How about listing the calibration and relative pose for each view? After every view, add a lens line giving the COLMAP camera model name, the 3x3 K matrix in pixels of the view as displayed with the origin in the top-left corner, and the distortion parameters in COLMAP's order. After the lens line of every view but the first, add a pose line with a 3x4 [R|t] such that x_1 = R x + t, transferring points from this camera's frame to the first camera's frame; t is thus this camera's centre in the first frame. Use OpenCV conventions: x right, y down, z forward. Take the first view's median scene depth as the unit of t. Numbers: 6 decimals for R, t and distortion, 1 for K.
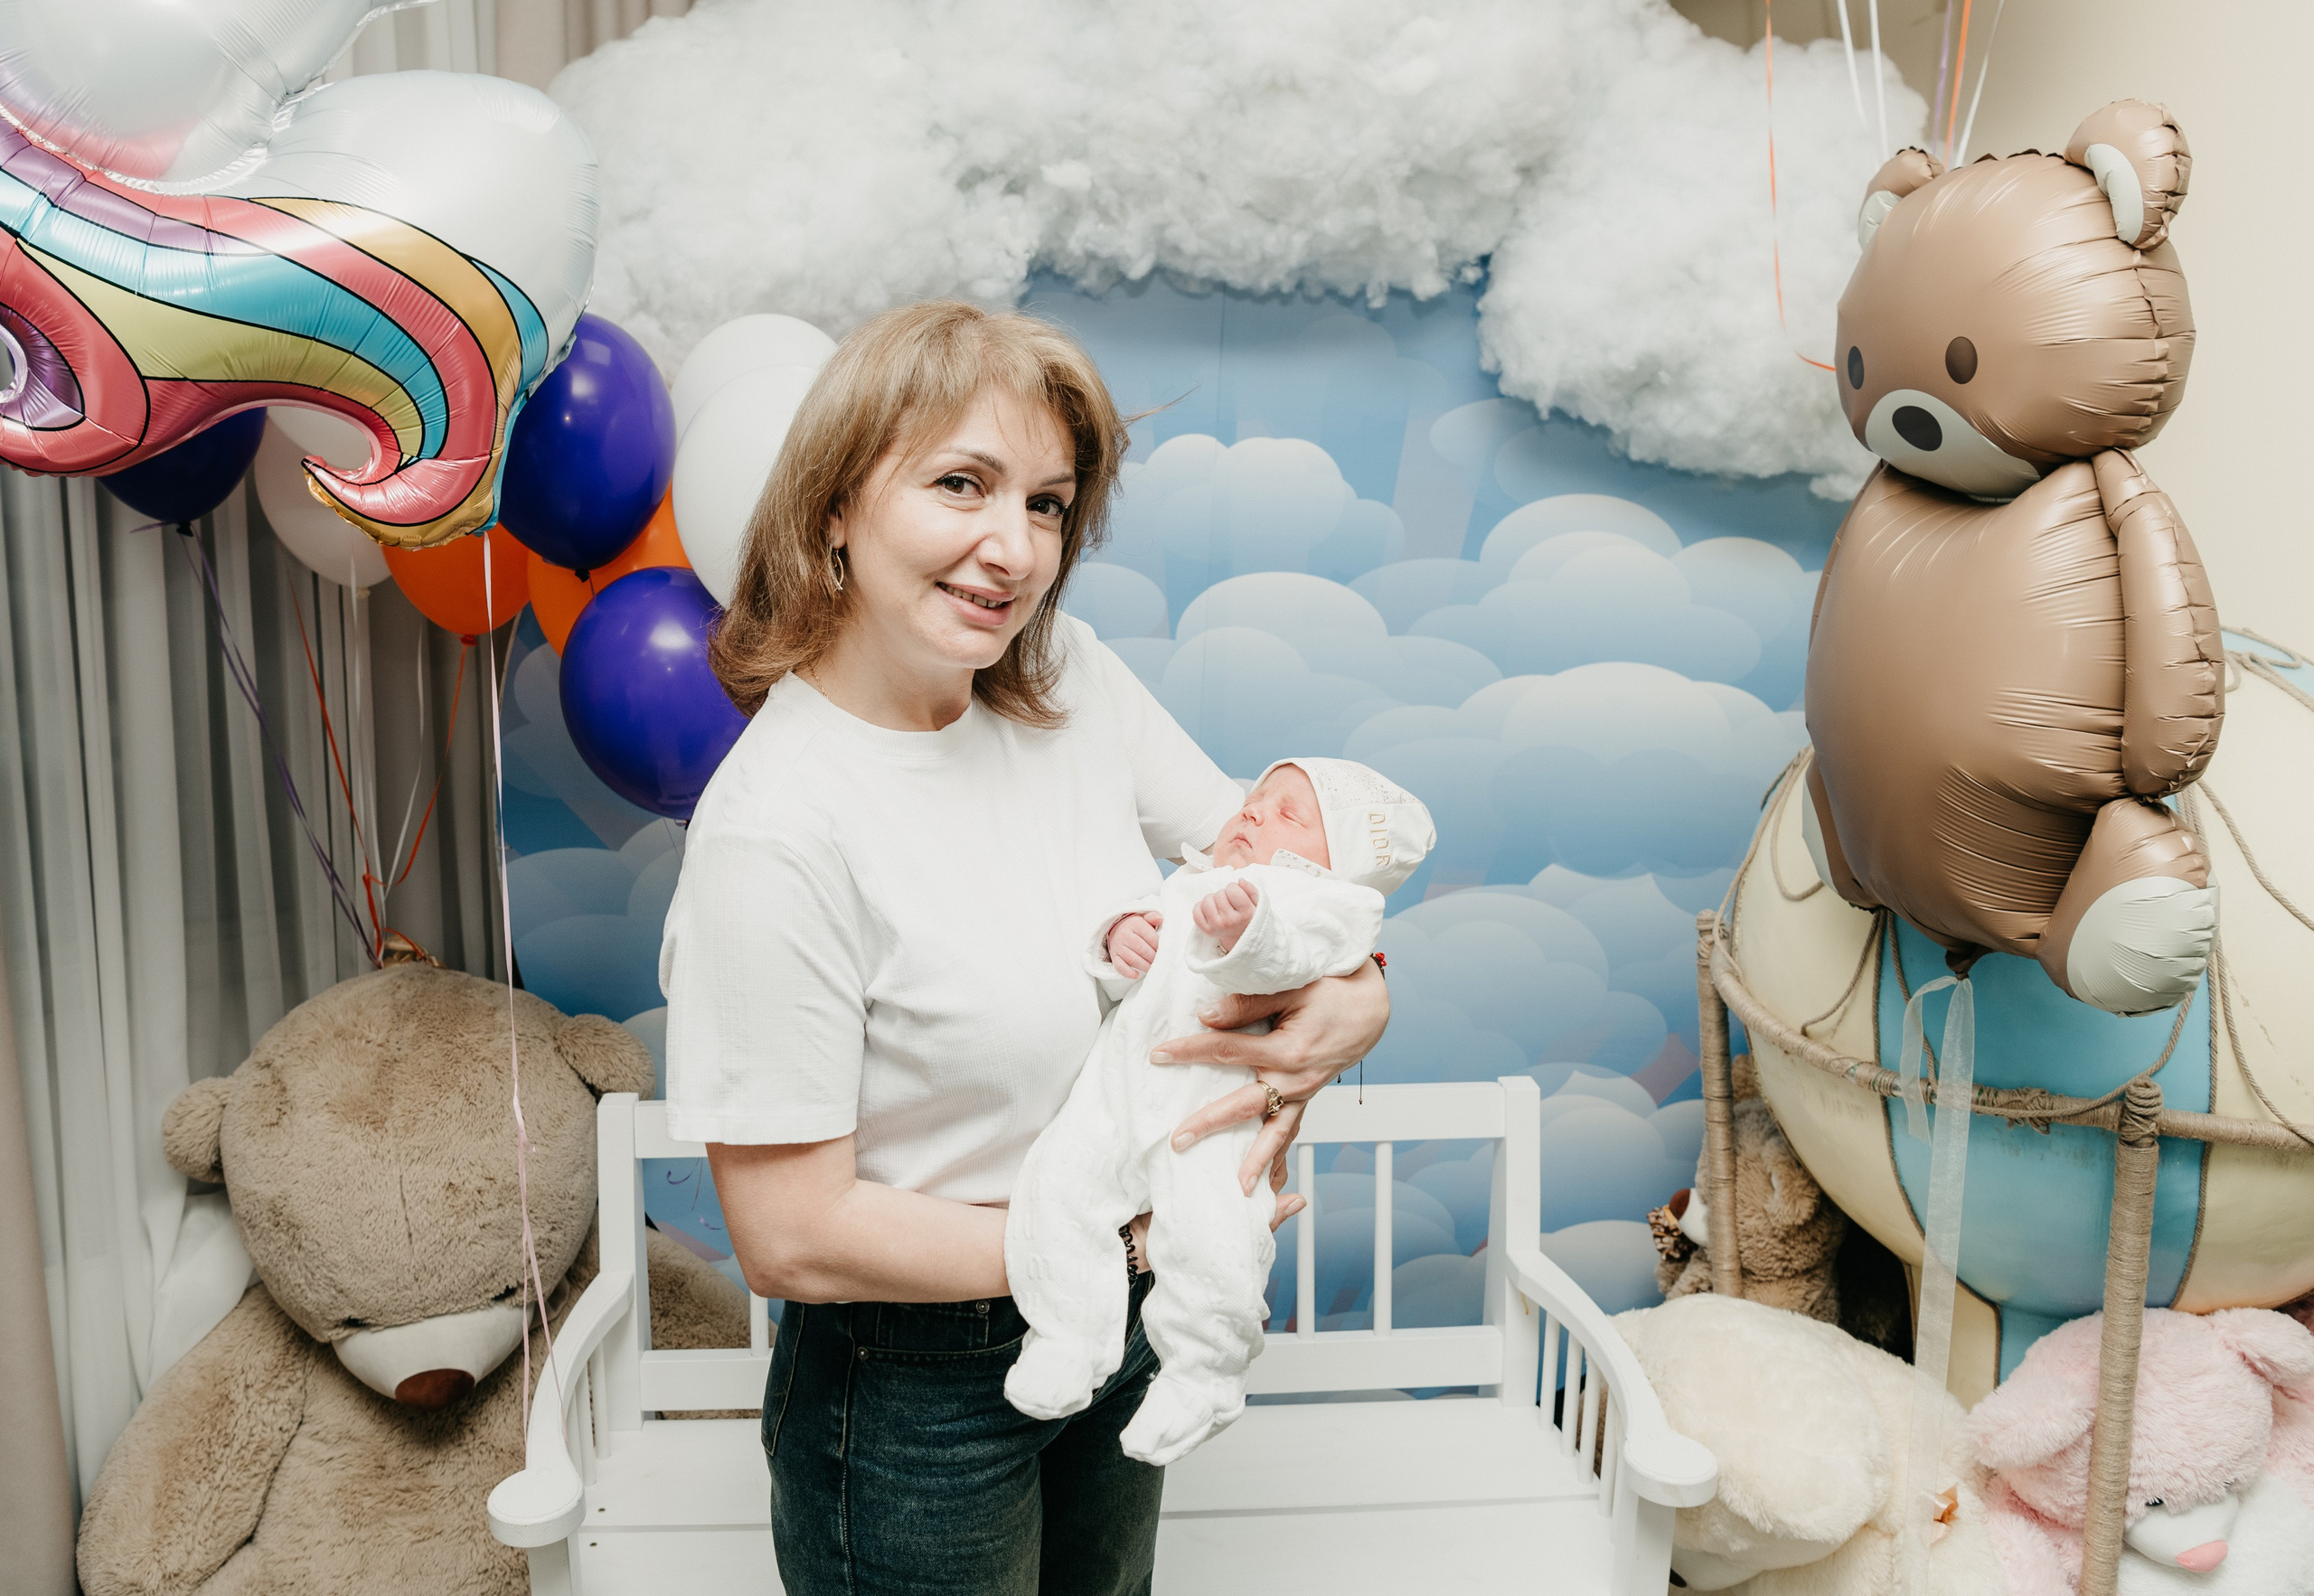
lens RADIAL K [[1833.2, 0, 1030.8], [0, 1833.2, 742.0], [0, 0, 1]] dist [-0.071957, 0.016069]
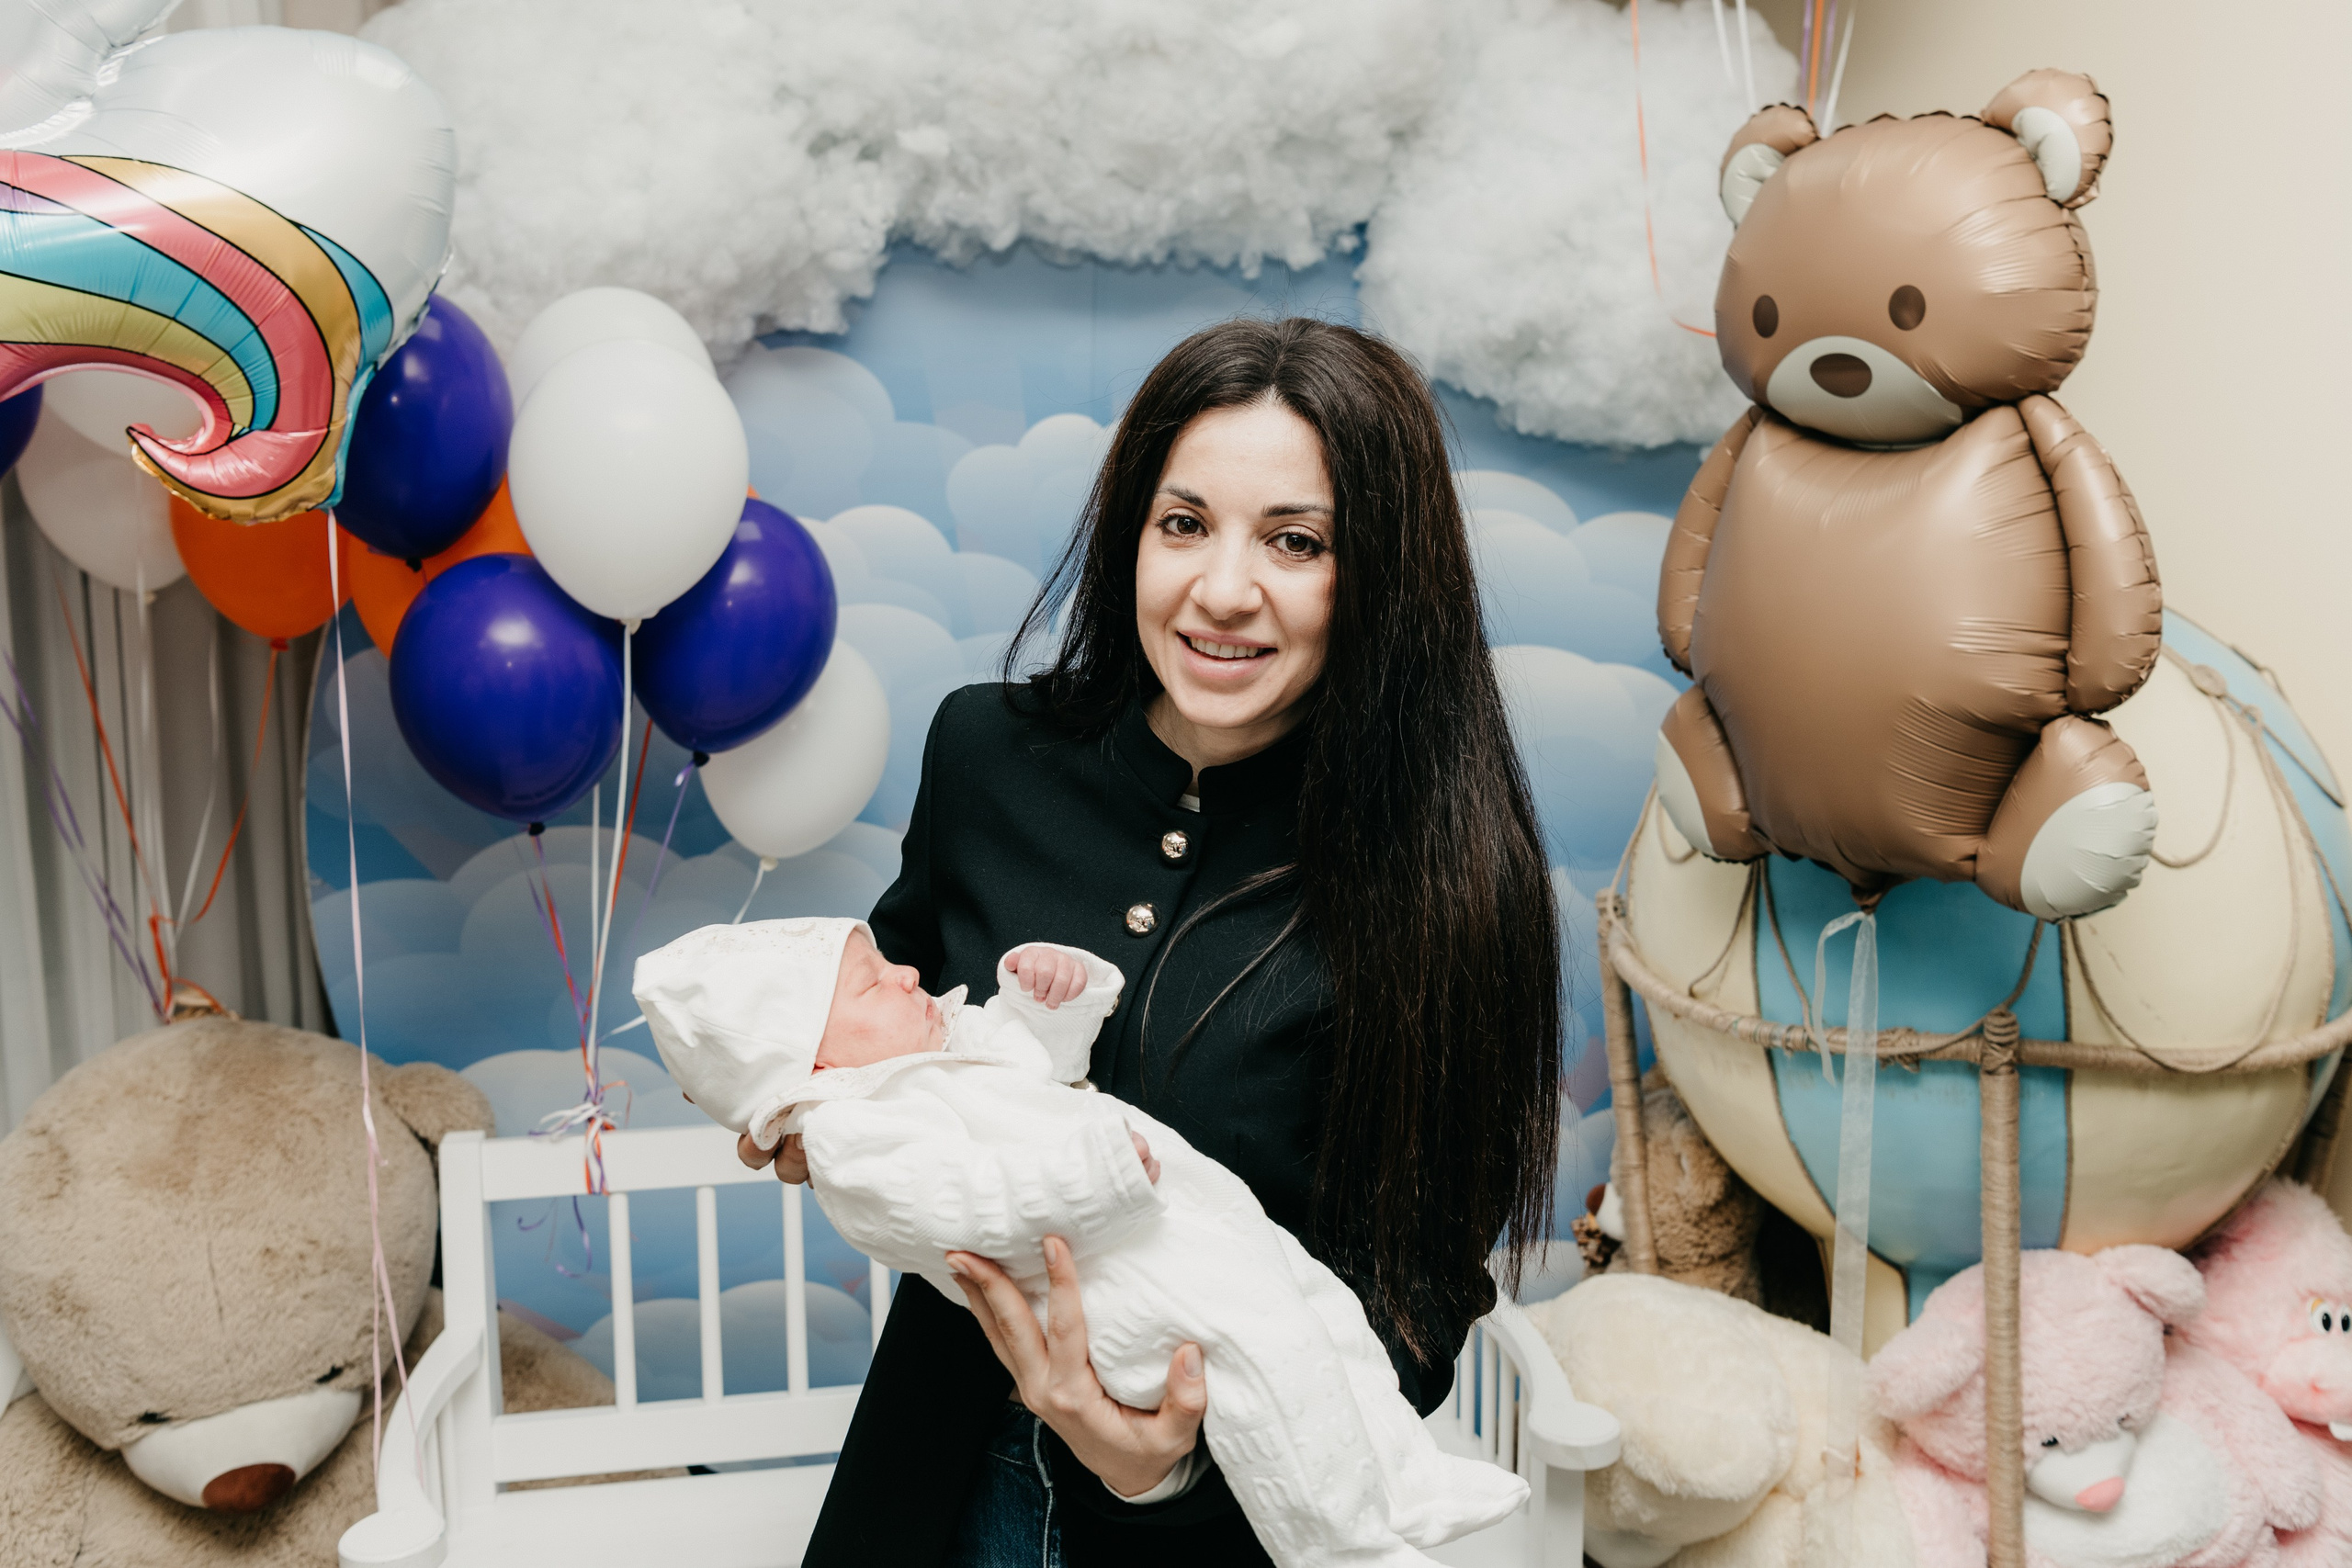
lens RADIAL K [[2237.8, 0, 1184.7], [0, 2237.8, 769.9], [0, 0, 1]] dist [-0.020466, 0.069774]
pose [[0.992114, -0.029510, 0.121815, 0.003017], [0.032368, 0.999244, -0.021545, 0.047548], [-0.121087, 0.025318, 0.992319, -0.169361]]
